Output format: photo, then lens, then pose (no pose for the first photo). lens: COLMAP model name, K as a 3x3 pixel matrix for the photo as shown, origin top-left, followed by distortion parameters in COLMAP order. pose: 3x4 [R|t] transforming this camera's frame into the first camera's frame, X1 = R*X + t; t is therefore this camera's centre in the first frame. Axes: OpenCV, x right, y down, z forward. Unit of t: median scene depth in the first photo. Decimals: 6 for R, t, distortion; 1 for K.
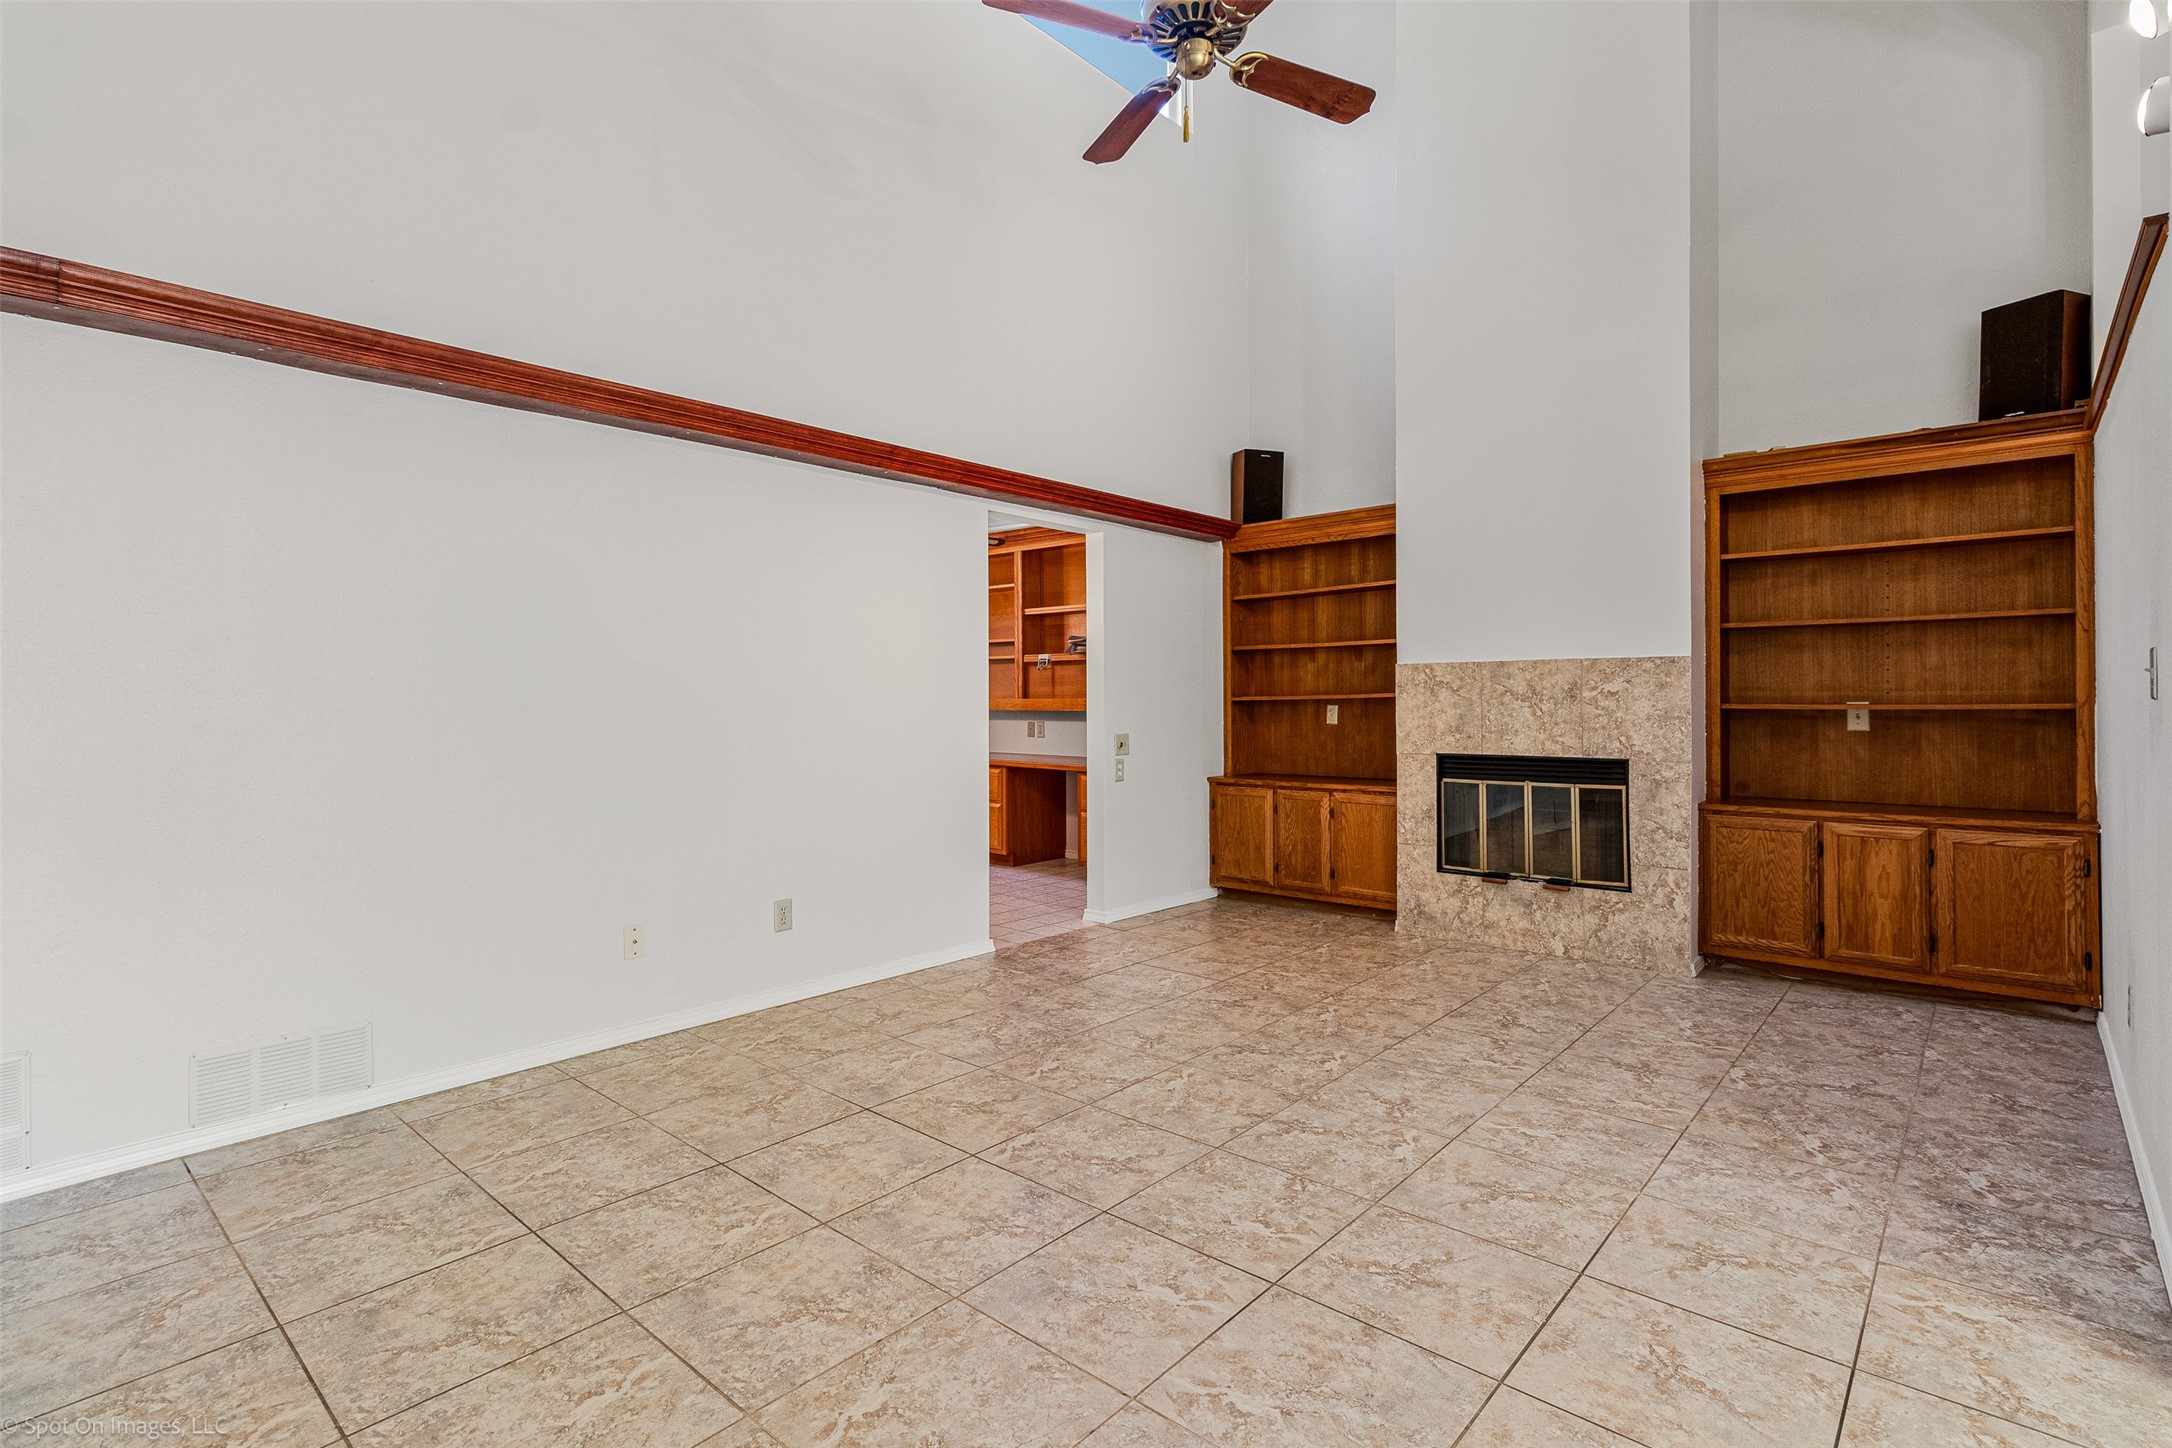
lens RADIAL K [[1037.7, 0, 1094.0], [0, 1037.7, 697.9], [0, 0, 1]] dist [0.001921, 0.000301]
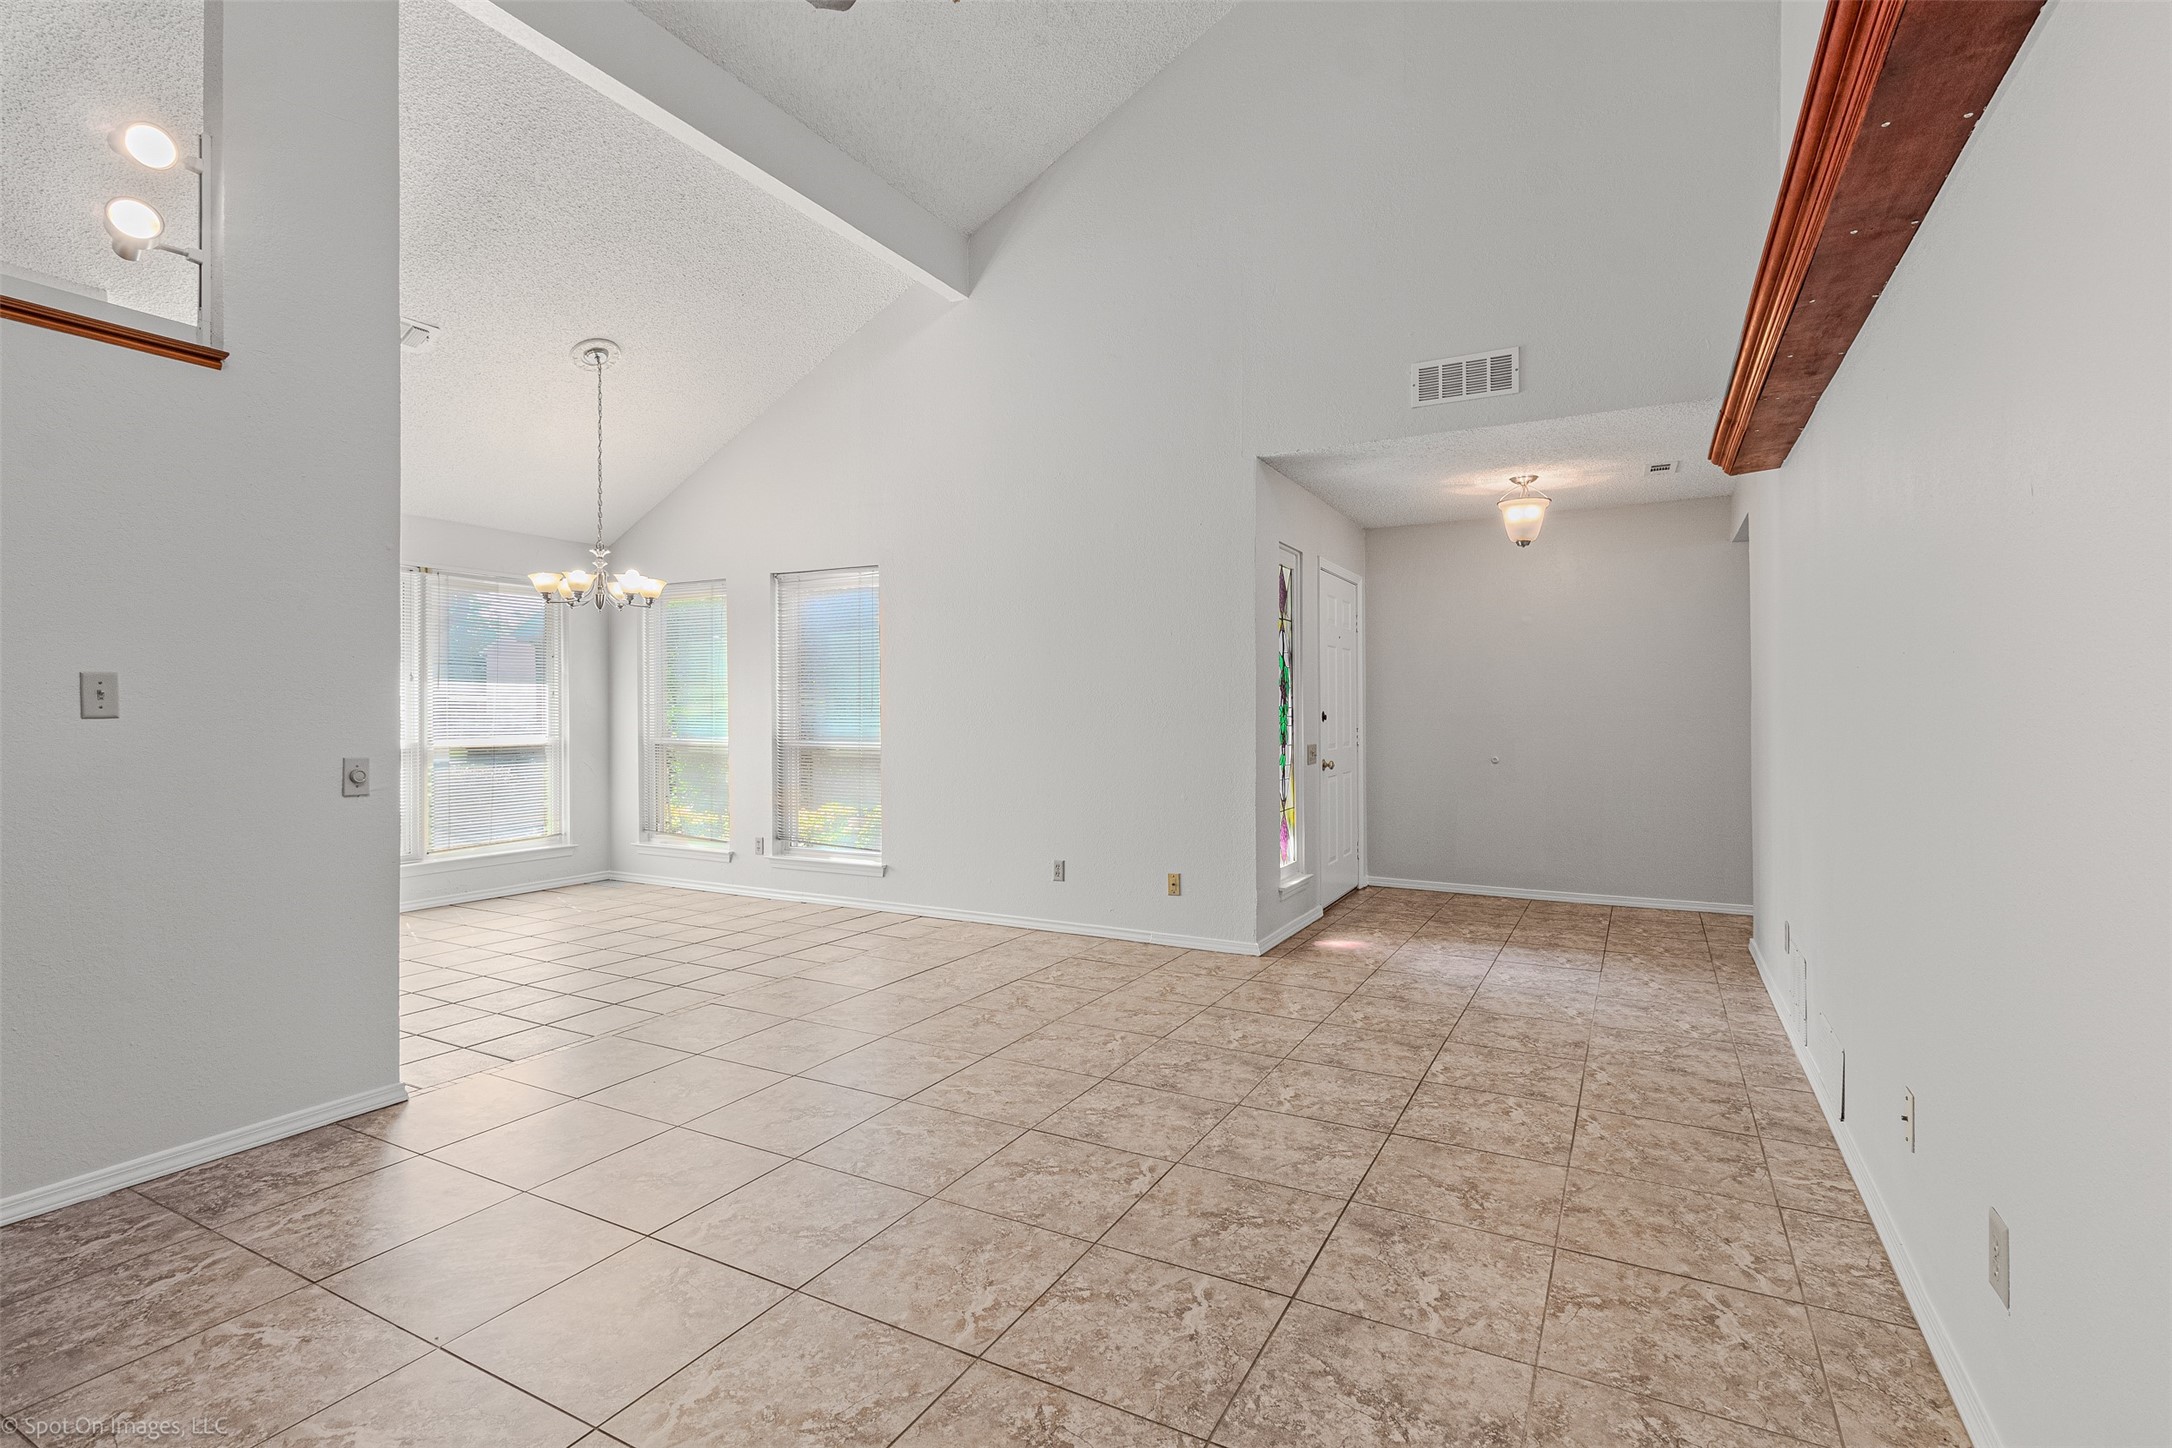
lens RADIAL K [[1011.4, 0, 1098.1], [0, 1011.4, 709.9], [0, 0, 1]] dist [0.002914, 0.000150]
pose [[-0.973720, 0.007092, -0.227638, 0.106887], [0.007276, 0.999974, 0.000030, -0.000269], [0.227632, -0.001628, -0.973746, 1.161784]]
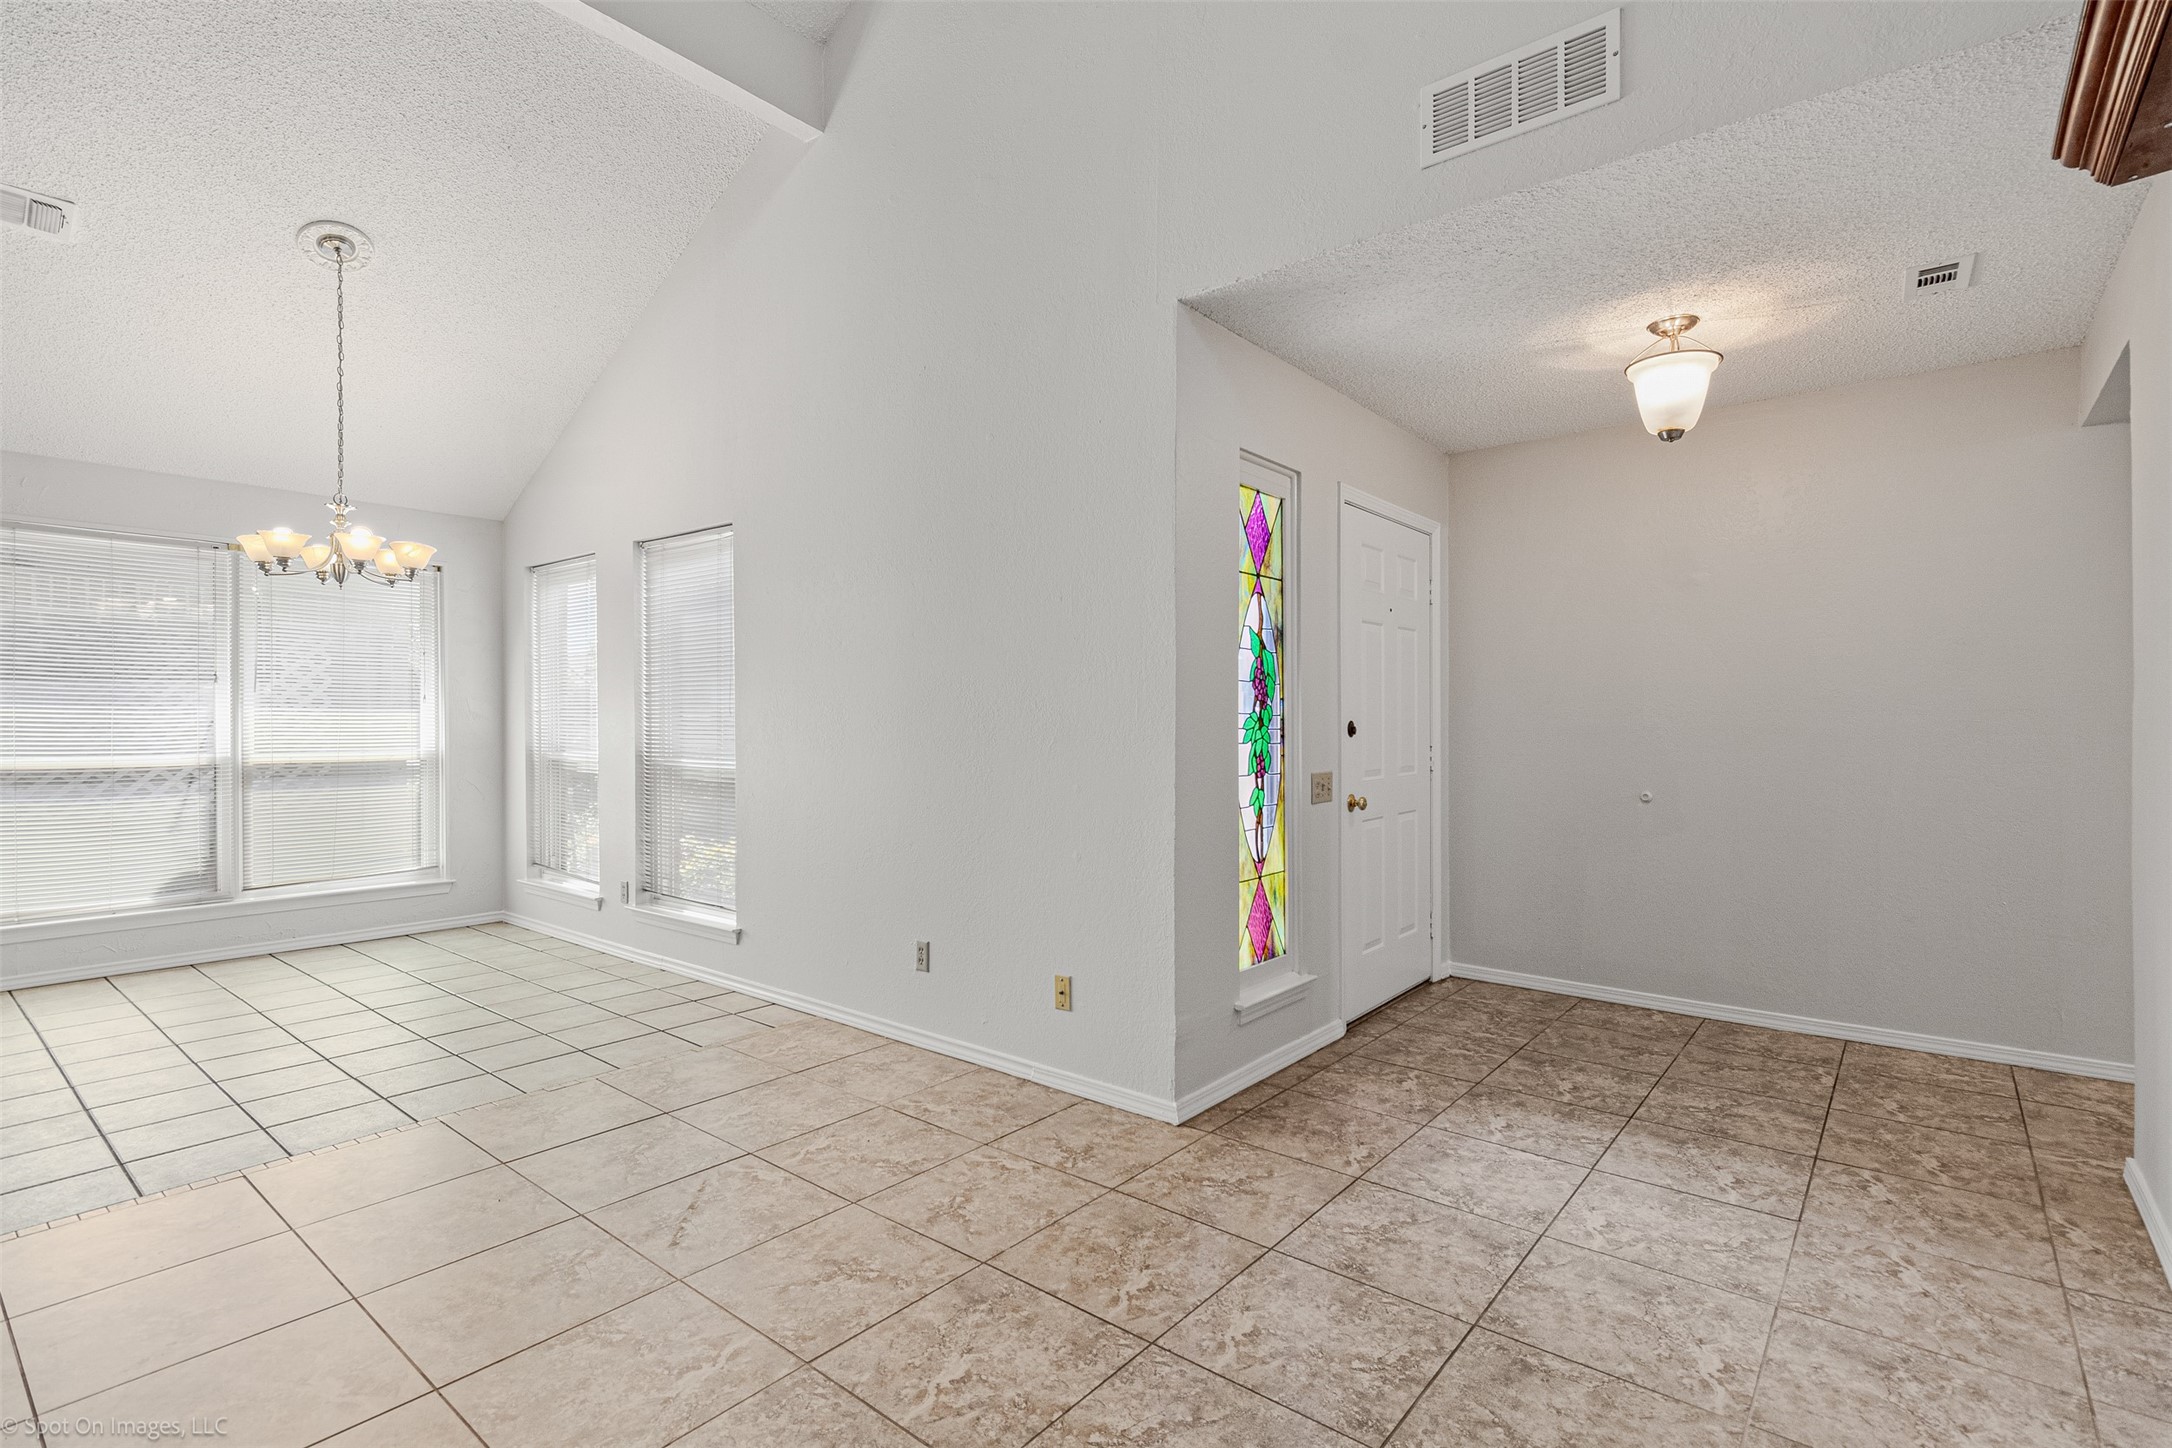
lens RADIAL K [[1018.1, 0, 1098.3], [0, 1018.1, 724.4], [0, 0, 1]] dist [0.002426, 0.000763]
pose [[-0.999099, 0.005325, -0.042113, -0.229621], [0.005149, 0.999978, 0.004297, 0.001870], [0.042135, 0.004076, -0.999104, 0.800626]]
